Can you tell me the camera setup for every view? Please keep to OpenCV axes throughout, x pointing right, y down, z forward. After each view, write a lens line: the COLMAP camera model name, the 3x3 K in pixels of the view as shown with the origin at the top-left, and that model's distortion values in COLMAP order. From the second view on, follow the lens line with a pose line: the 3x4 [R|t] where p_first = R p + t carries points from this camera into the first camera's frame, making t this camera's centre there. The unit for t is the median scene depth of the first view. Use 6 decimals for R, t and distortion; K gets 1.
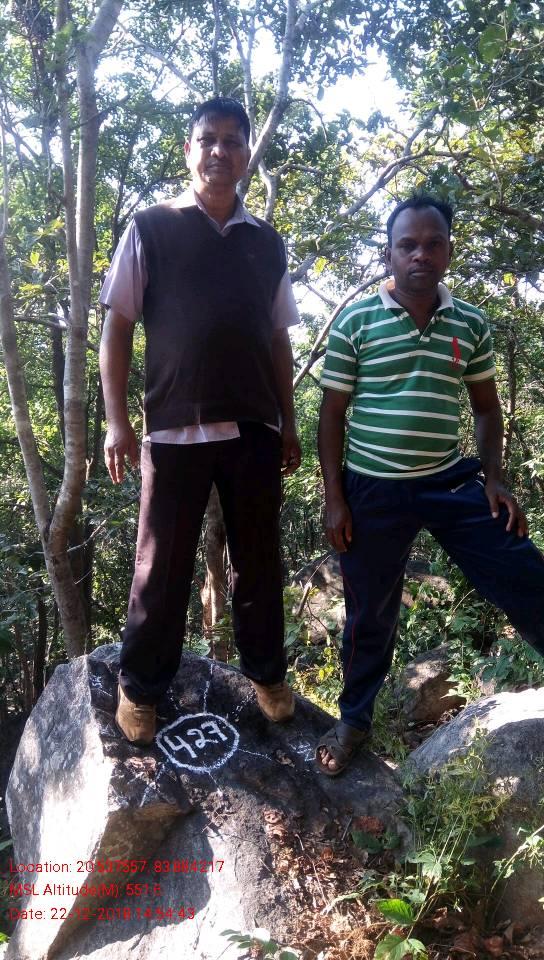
lens RADIAL K [[721.6, 0, 269.1], [0, 721.6, 476.6], [0, 0, 1]] dist [0.024669, -0.061693]
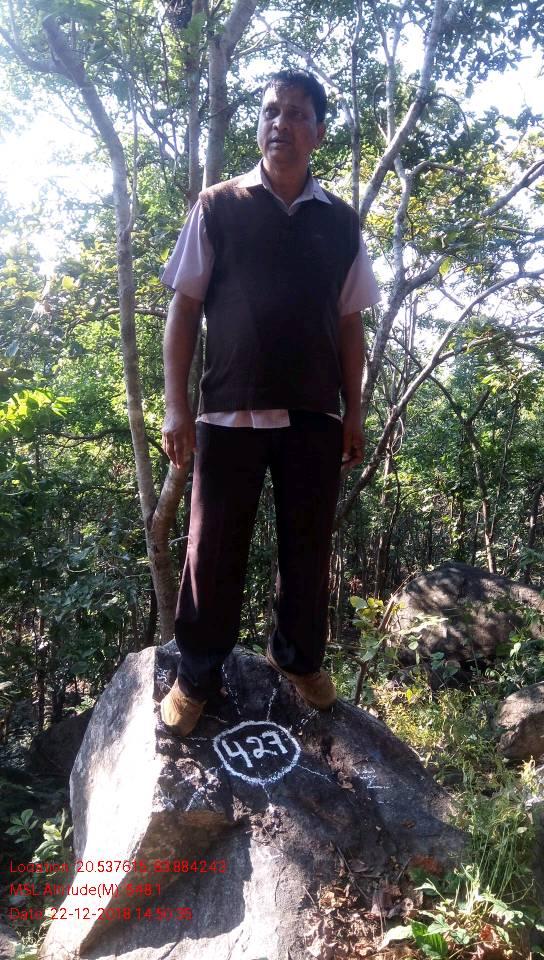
lens RADIAL K [[721.6, 0, 270.8], [0, 721.6, 479.9], [0, 0, 1]] dist [0.024669, -0.061693]
pose [[0.982990, 0.075165, -0.167571, 0.028807], [-0.075392, 0.997141, 0.005018, 0.002687], [0.167469, 0.007701, 0.985847, 0.034069]]
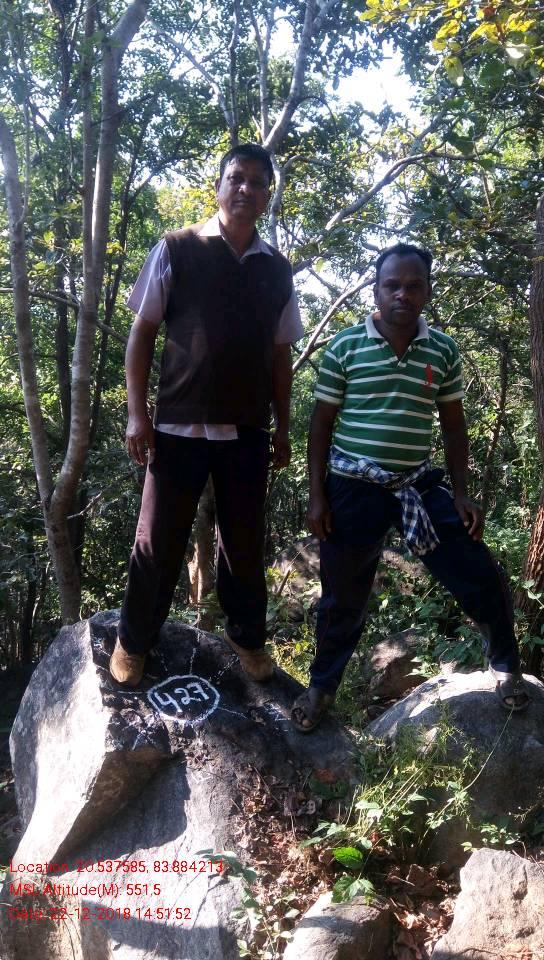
lens RADIAL K [[721.6, 0, 272.4], [0, 721.6, 476.8], [0, 0, 1]] dist [0.024669, -0.061693]
pose [[0.997883, 0.062675, 0.017382, 0.000209], [-0.063239, 0.997416, 0.034080, -0.019086], [-0.015201, -0.035107, 0.999268, -0.076746]]
